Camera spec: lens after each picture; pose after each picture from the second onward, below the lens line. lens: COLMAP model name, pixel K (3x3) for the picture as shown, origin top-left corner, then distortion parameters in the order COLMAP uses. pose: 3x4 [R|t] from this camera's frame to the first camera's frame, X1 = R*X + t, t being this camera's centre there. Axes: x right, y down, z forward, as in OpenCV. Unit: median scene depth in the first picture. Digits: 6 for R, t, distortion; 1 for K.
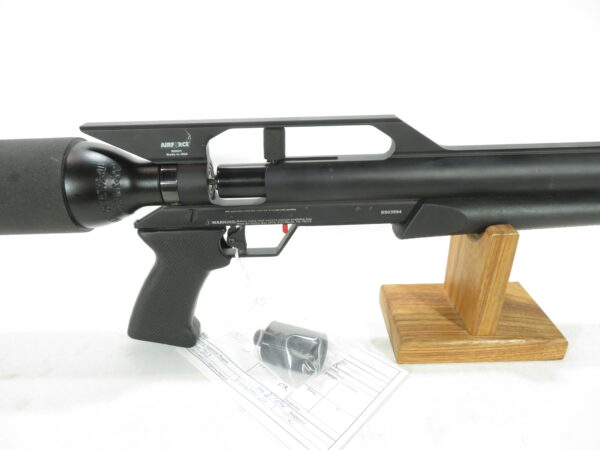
lens RADIAL K [[431.2, 0, 300.0], [0, 431.2, 225.0], [0, 0, 1]] dist [-0.000867, 0.000338]
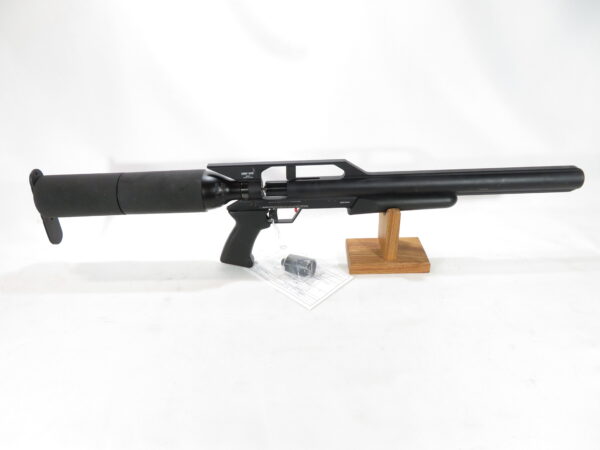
lens RADIAL K [[431.2, 0, 300.0], [0, 431.2, 225.0], [0, 0, 1]] dist [-0.000867, 0.000338]
pose [[0.999611, -0.000583, -0.027900, 0.046933], [0.002055, 0.998604, 0.052790, -0.031607], [0.027830, -0.052827, 0.998216, -1.178407]]
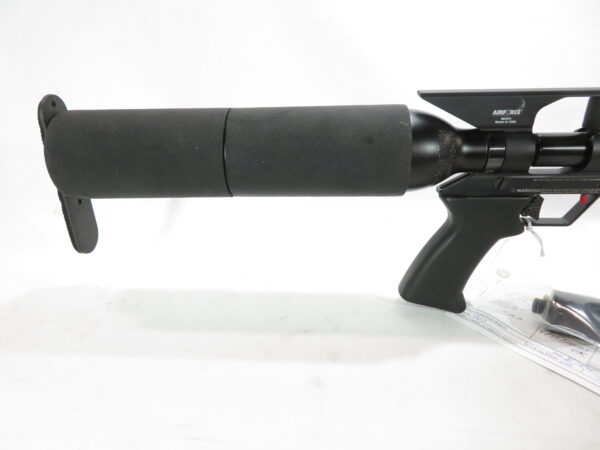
lens RADIAL K [[431.2, 0, 300.0], [0, 431.2, 225.0], [0, 0, 1]] dist [-0.000867, 0.000338]
pose [[0.997253, 0.031122, -0.067210, -0.650829], [-0.029749, 0.999330, 0.021334, 0.070194], [0.067829, -0.019276, 0.997511, -0.062969]]
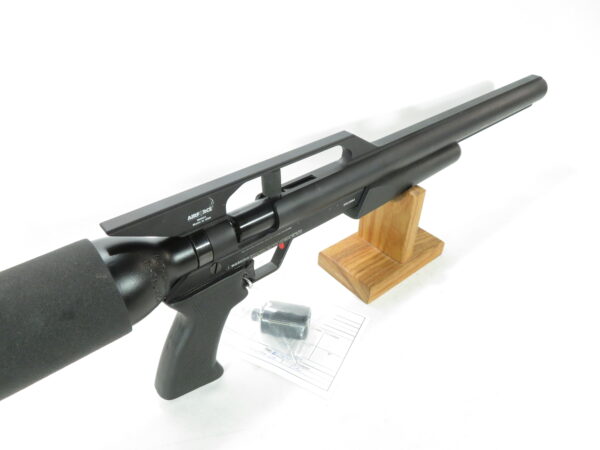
lens RADIAL K [[431.2, 0, 300.0], [0, 431.2, 225.0], [0, 0, 1]] dist [-0.000867, 0.000338]
pose [[0.782500, -0.351436, 0.513990, -0.585616], [0.248750, 0.933195, 0.259366, -0.336076], [-0.570804, -0.075099, 0.817645, 0.036447]]
